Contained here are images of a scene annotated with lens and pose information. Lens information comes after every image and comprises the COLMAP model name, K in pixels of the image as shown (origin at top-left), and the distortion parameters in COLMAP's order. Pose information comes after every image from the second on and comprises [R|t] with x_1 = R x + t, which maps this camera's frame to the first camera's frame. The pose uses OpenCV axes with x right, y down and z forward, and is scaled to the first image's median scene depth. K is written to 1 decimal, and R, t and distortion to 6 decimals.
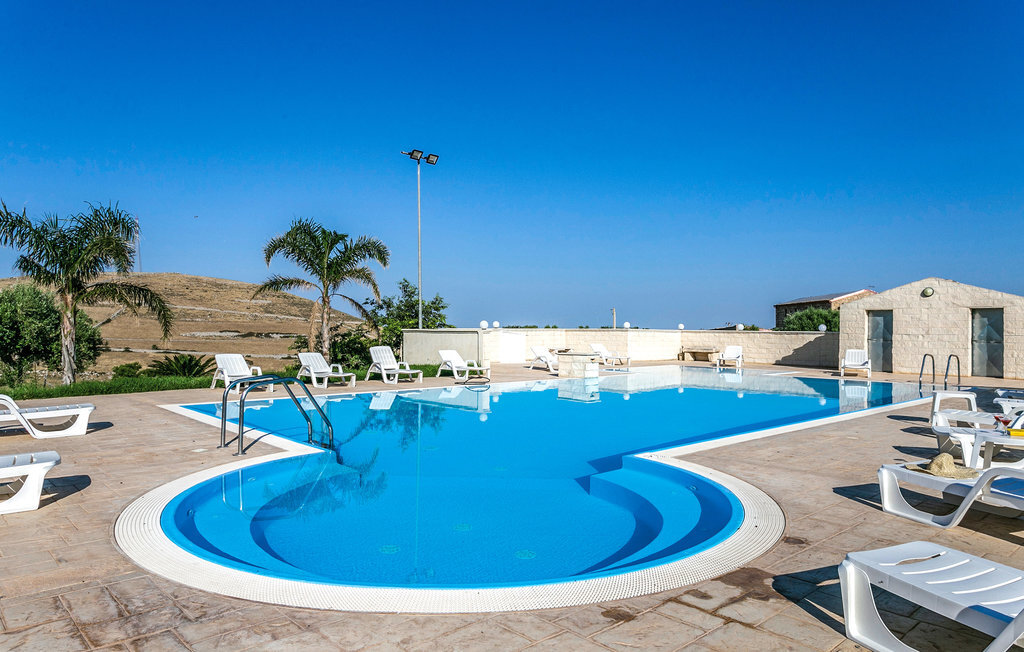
lens RADIAL K [[679.4, 0, 512.0], [0, 679.4, 326.0], [0, 0, 1]] dist [0.001516, 0.000408]
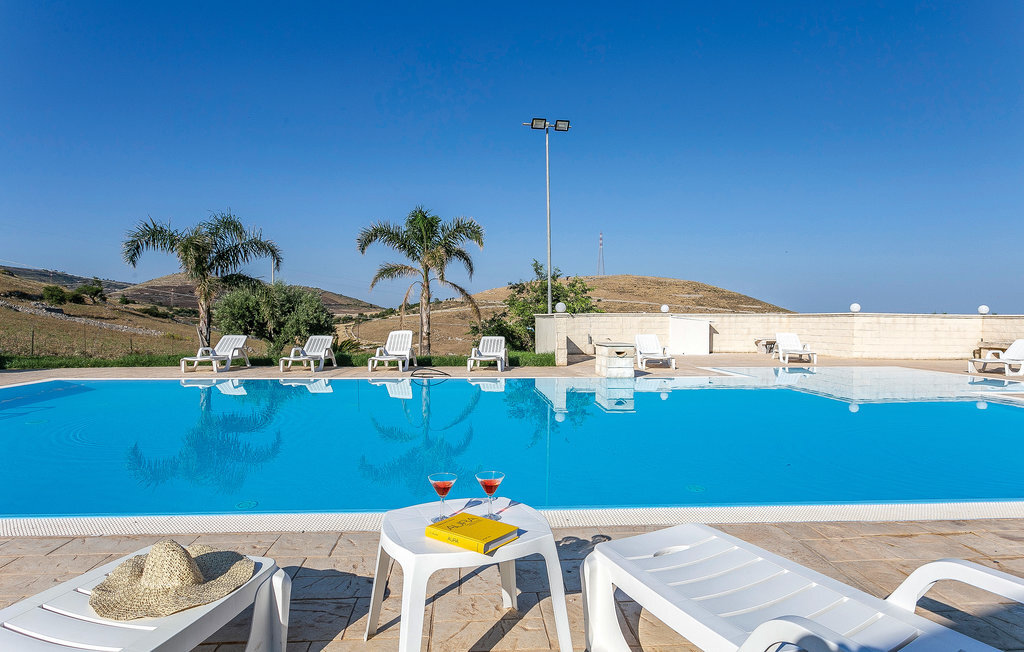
lens RADIAL K [[589.2, 0, 512.0], [0, 589.2, 326.0], [0, 0, 1]] dist [-0.001824, 0.000522]
pose [[0.781846, 0.006067, -0.623442, 0.322113], [0.003491, 0.999894, 0.014109, 0.009472], [0.623461, -0.013207, 0.781742, 0.344521]]
